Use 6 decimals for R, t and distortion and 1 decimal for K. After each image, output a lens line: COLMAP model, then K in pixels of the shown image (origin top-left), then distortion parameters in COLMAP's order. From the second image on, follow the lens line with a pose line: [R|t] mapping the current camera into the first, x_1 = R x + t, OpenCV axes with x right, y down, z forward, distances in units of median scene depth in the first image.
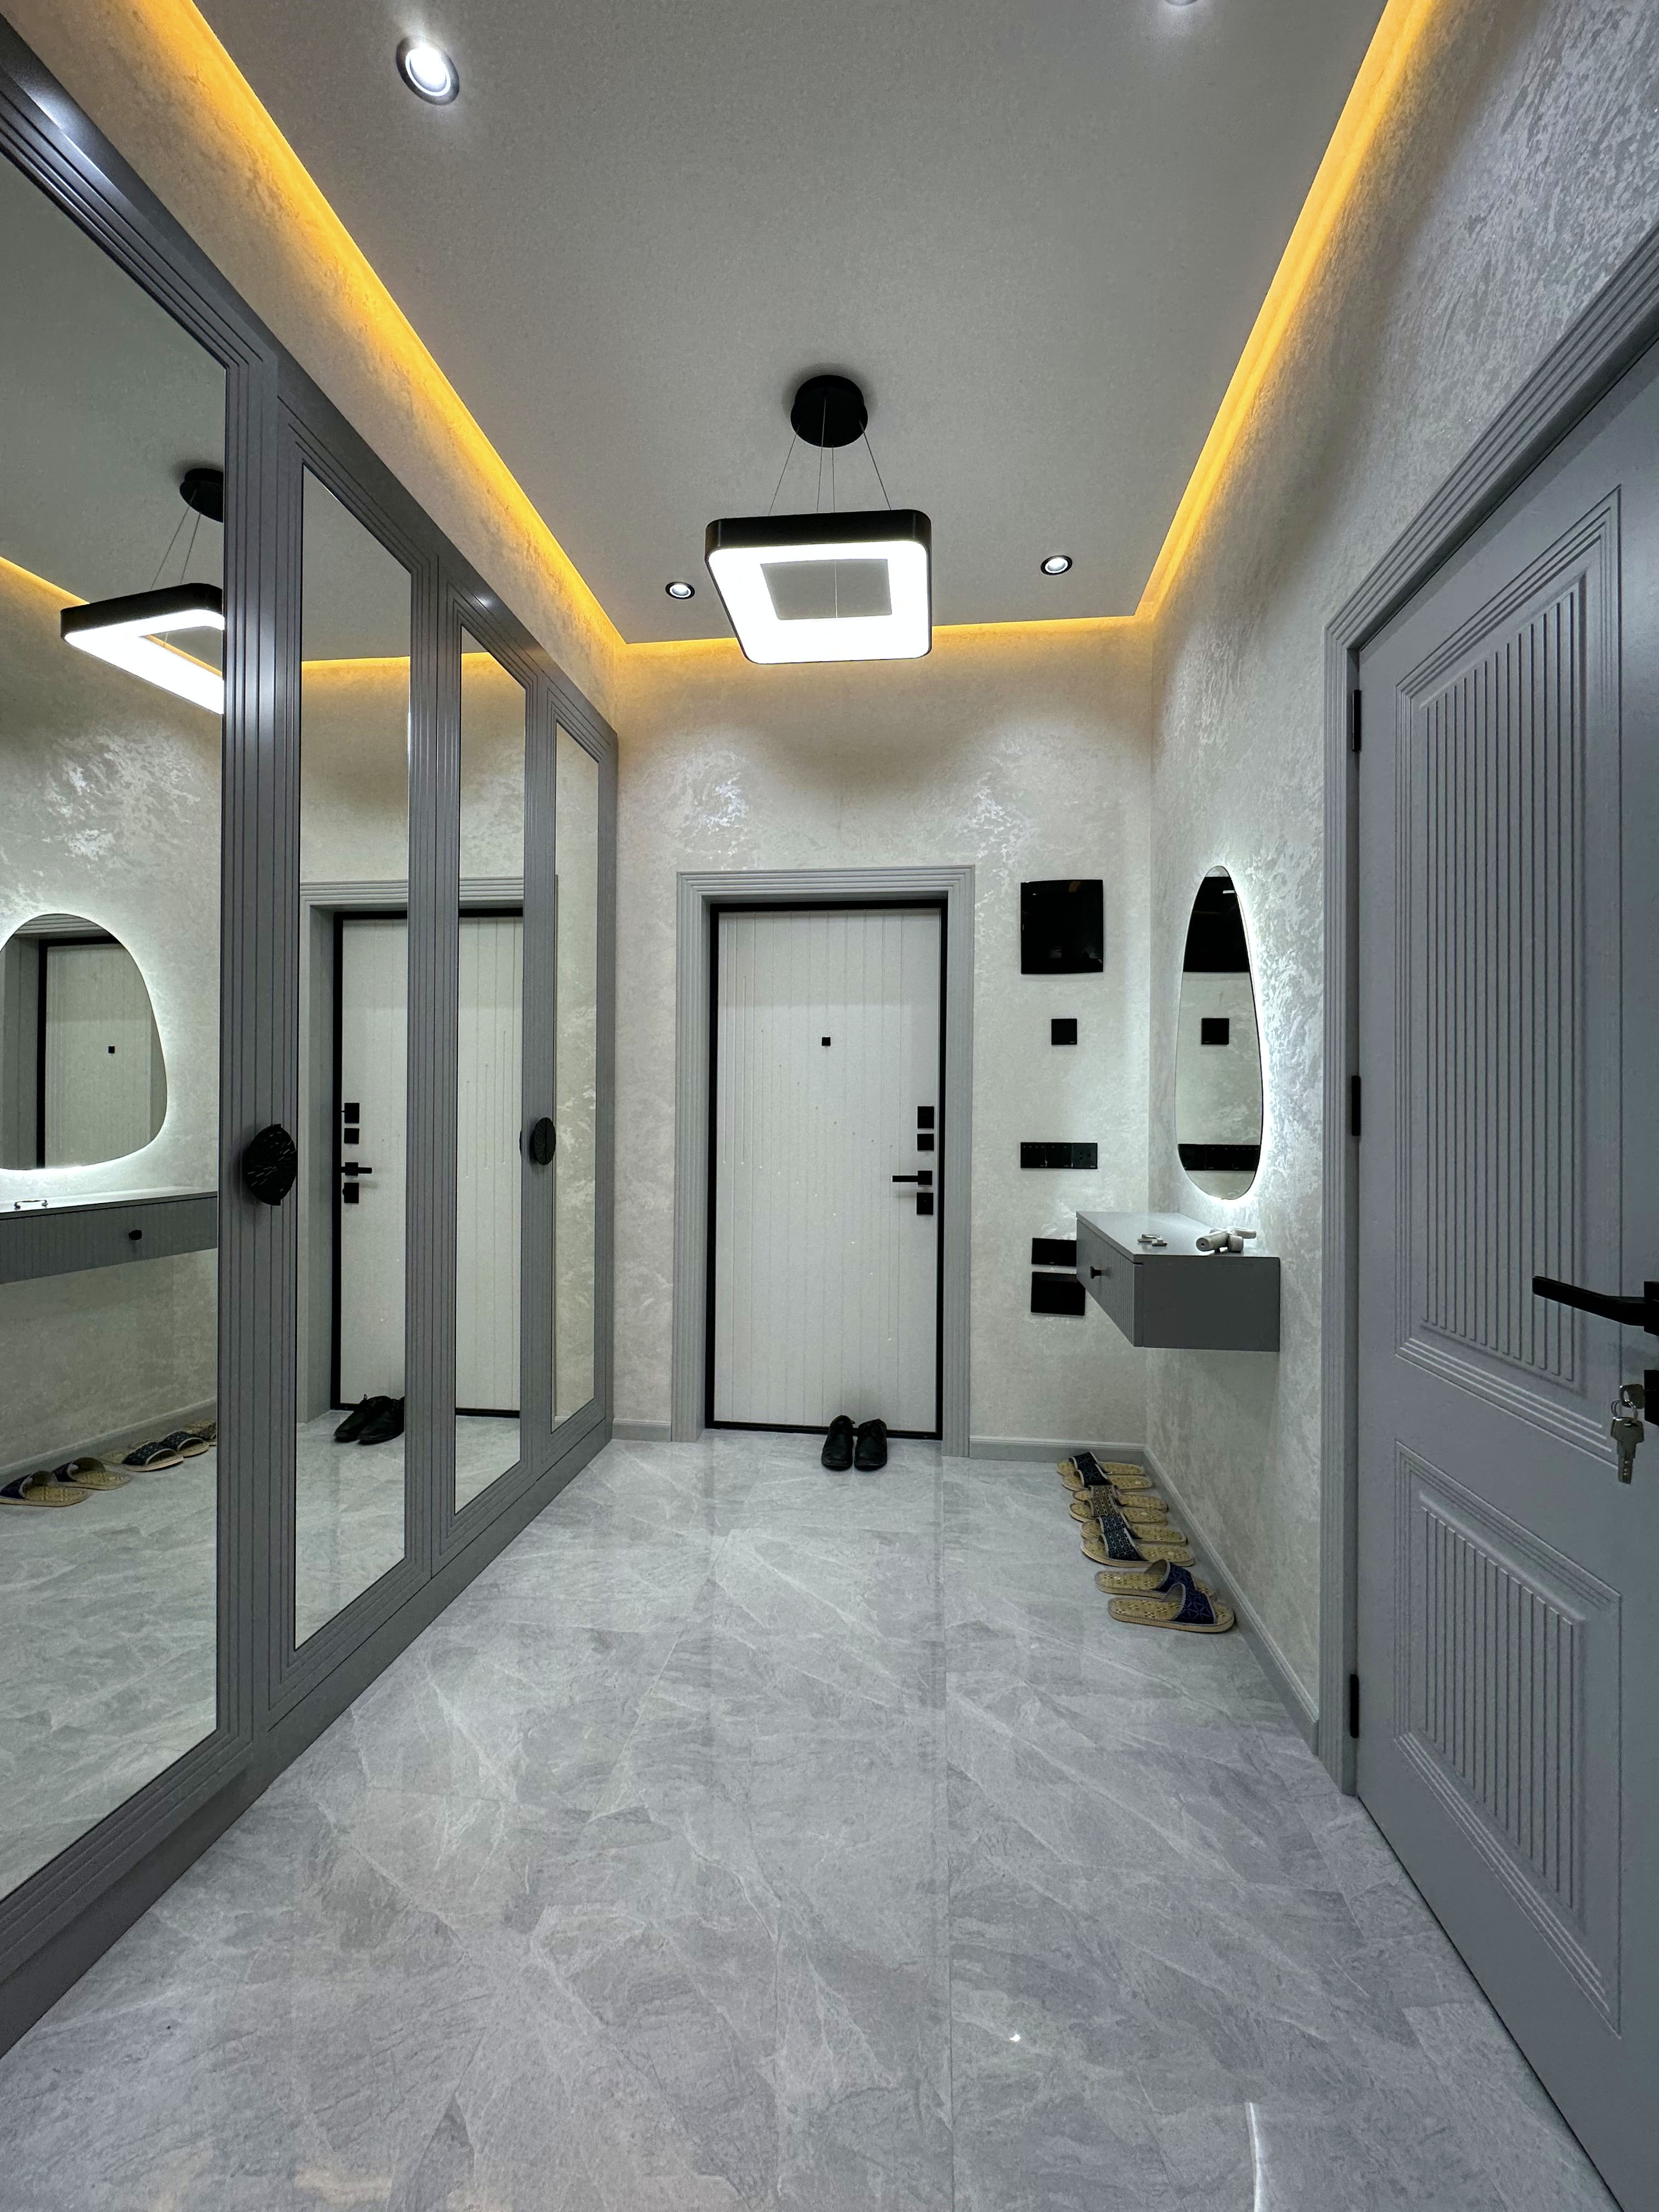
lens RADIAL K [[878.4, 0, 829.6], [0, 878.4, 1108.7], [0, 0, 1]] dist [-0.003827, 0.000900]
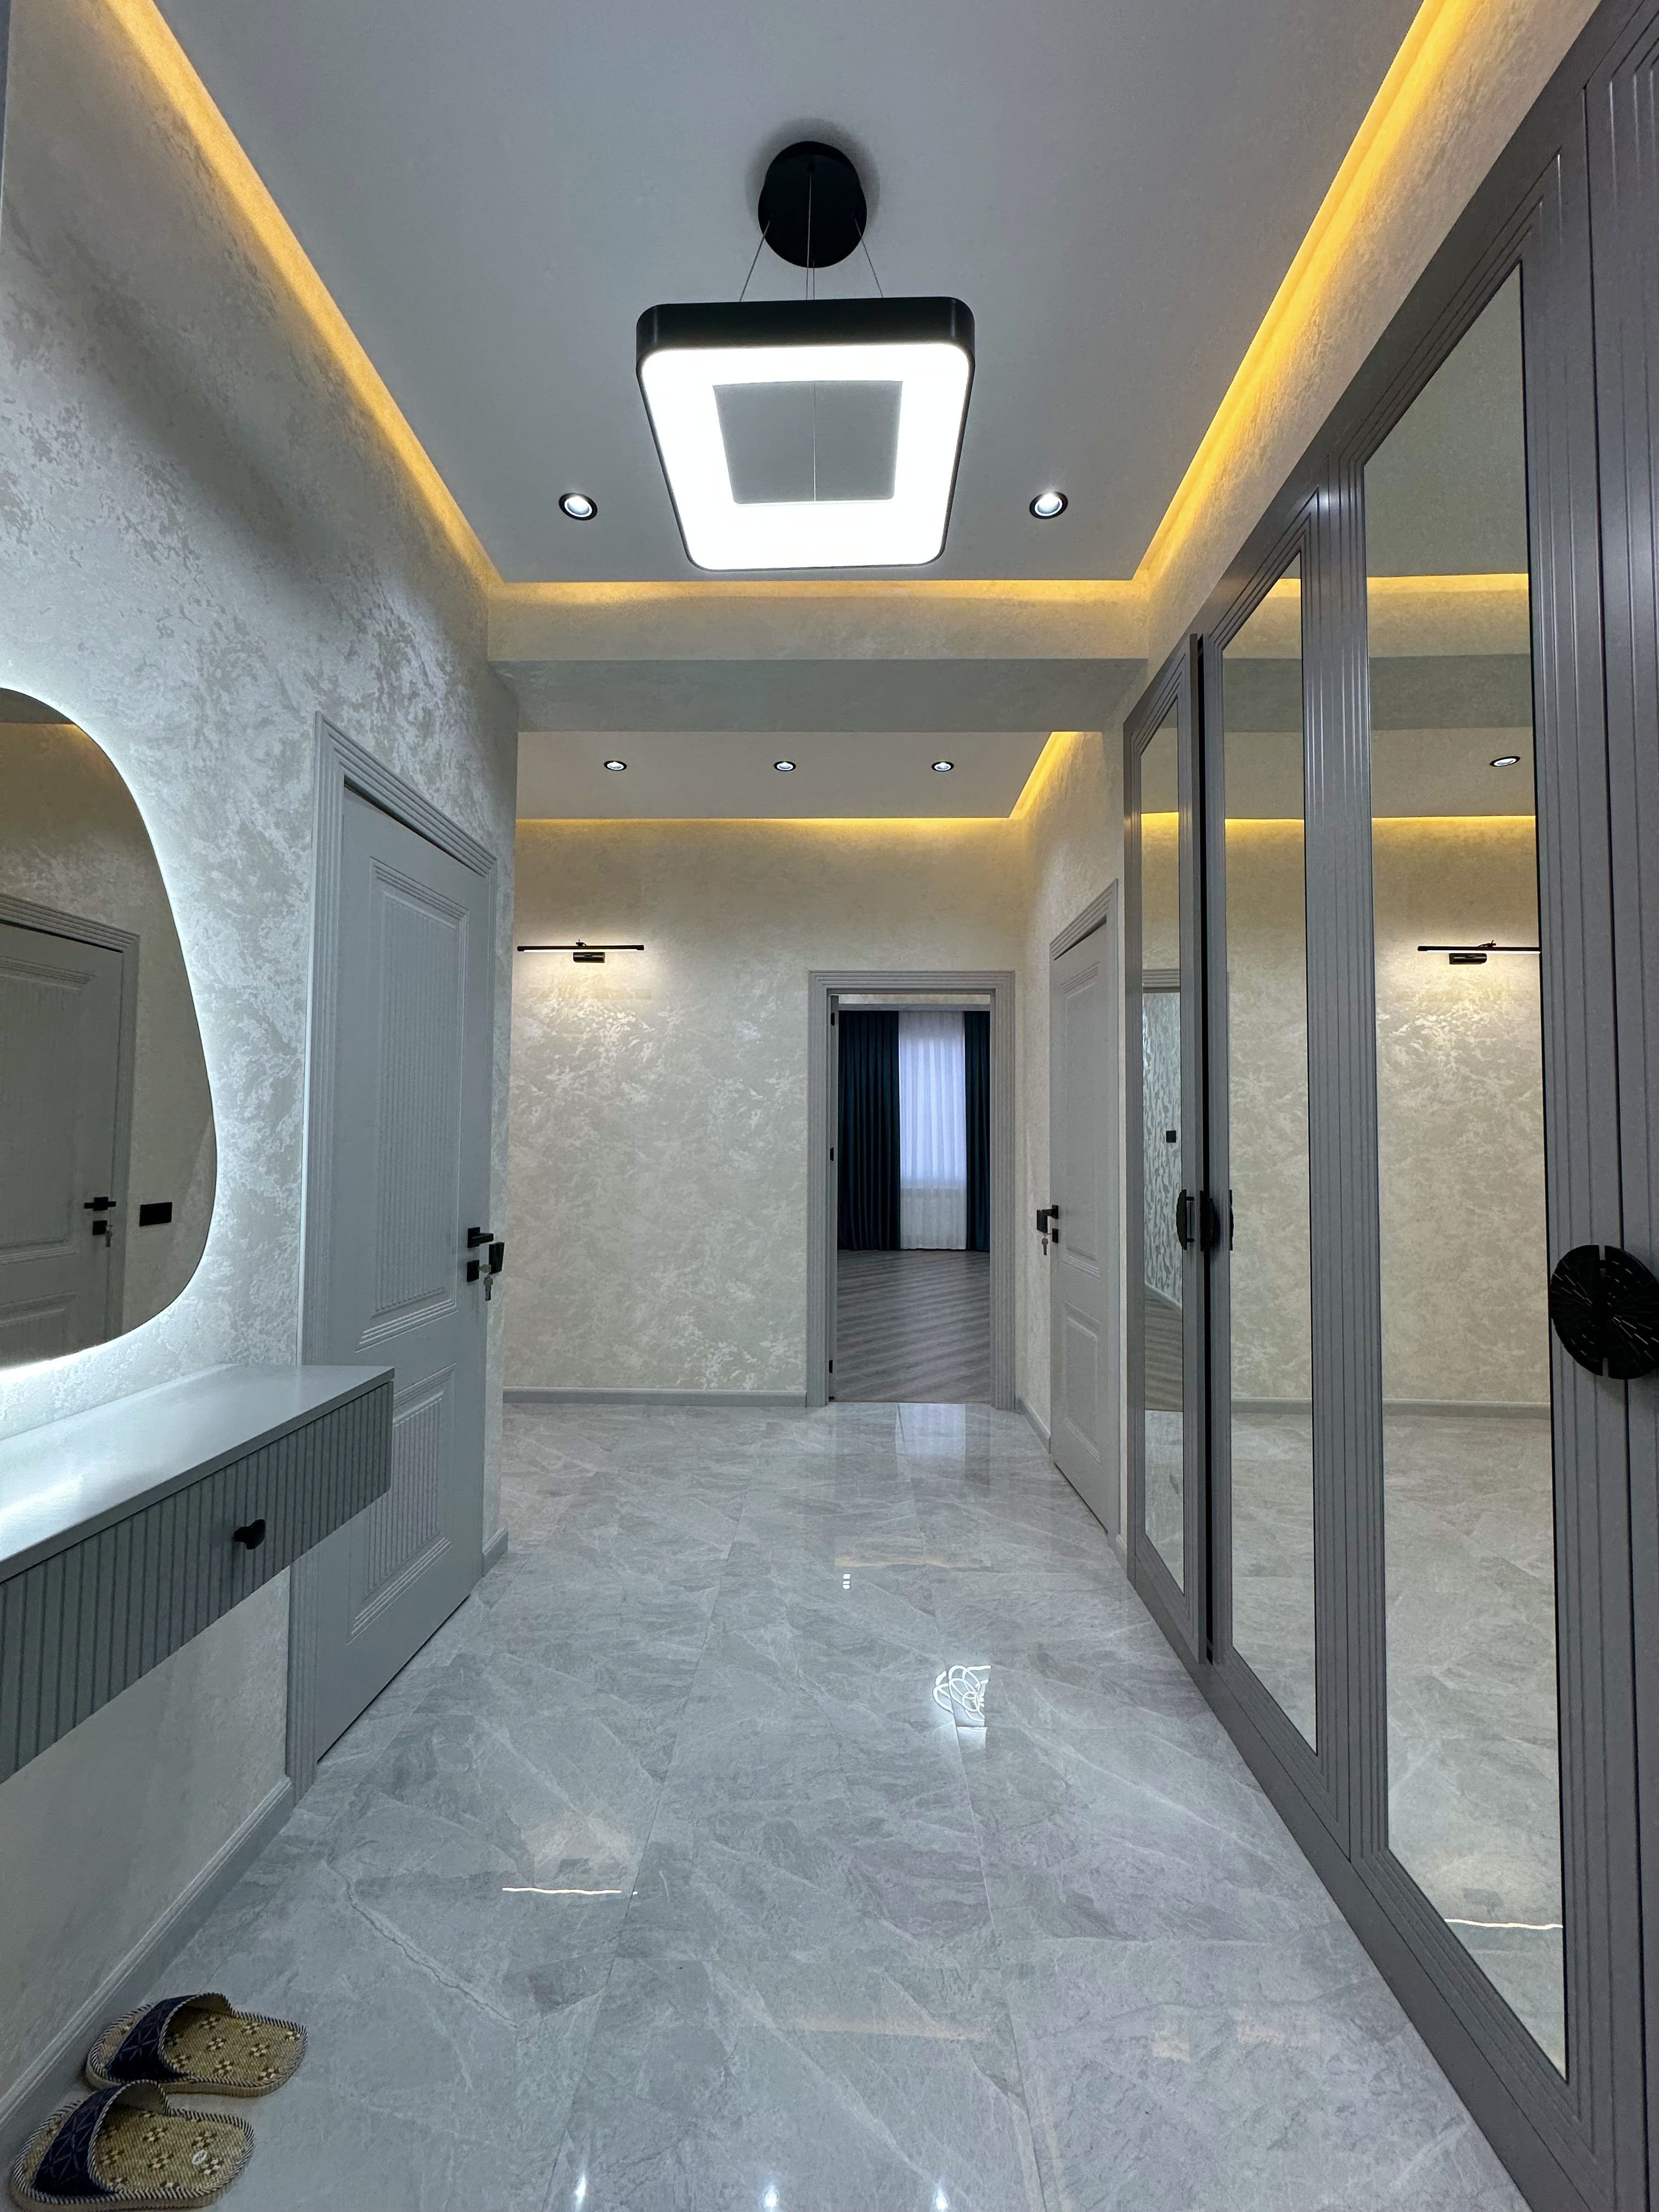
lens RADIAL K [[878.4, 0, 829.9], [0, 878.4, 1108.3], [0, 0, 1]] dist [-0.003827, 0.000900]
pose [[-0.994917, -0.018654, -0.098957, 0.033455], [-0.015130, 0.999228, -0.036243, -0.030524], [0.099557, -0.034562, -0.994431, 1.354032]]
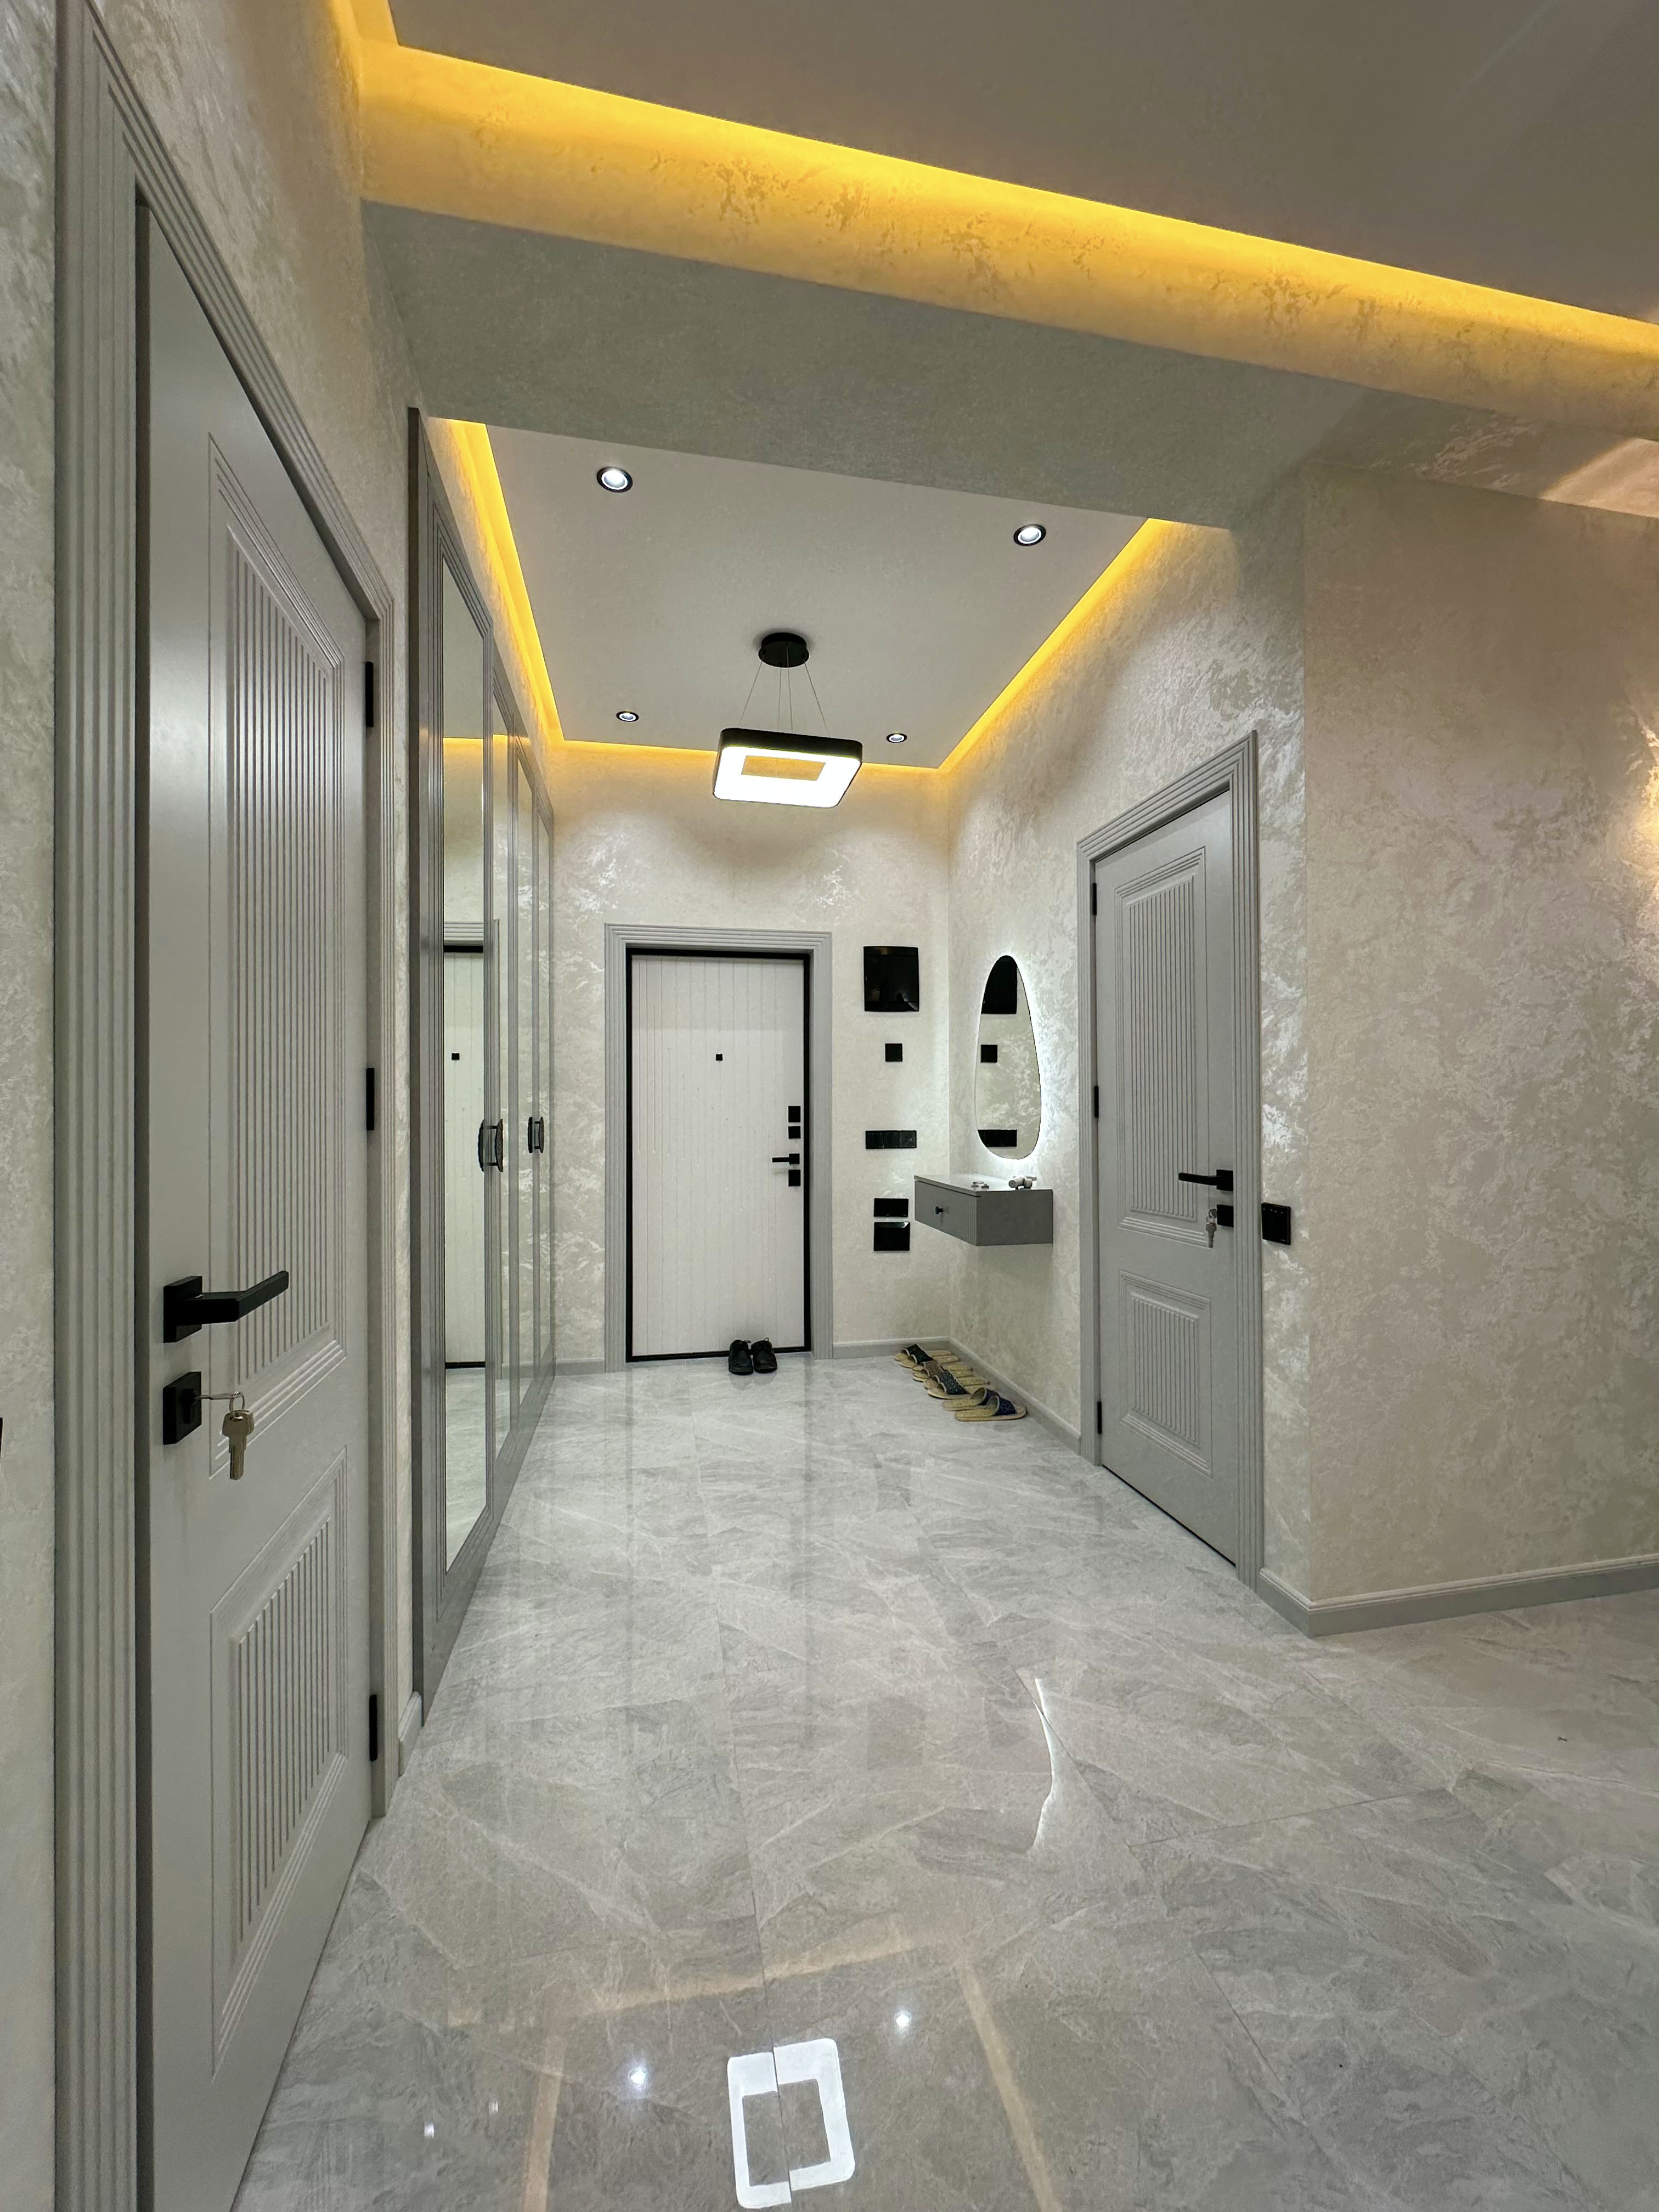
lens RADIAL K [[878.4, 0, 830.5], [0, 878.4, 1107.8], [0, 0, 1]] dist [-0.003827, 0.000900]
pose [[0.949294, -0.009720, 0.314239, -0.331982], [0.010999, 0.999937, -0.002298, 0.004855], [-0.314197, 0.005638, 0.949341, -0.380738]]
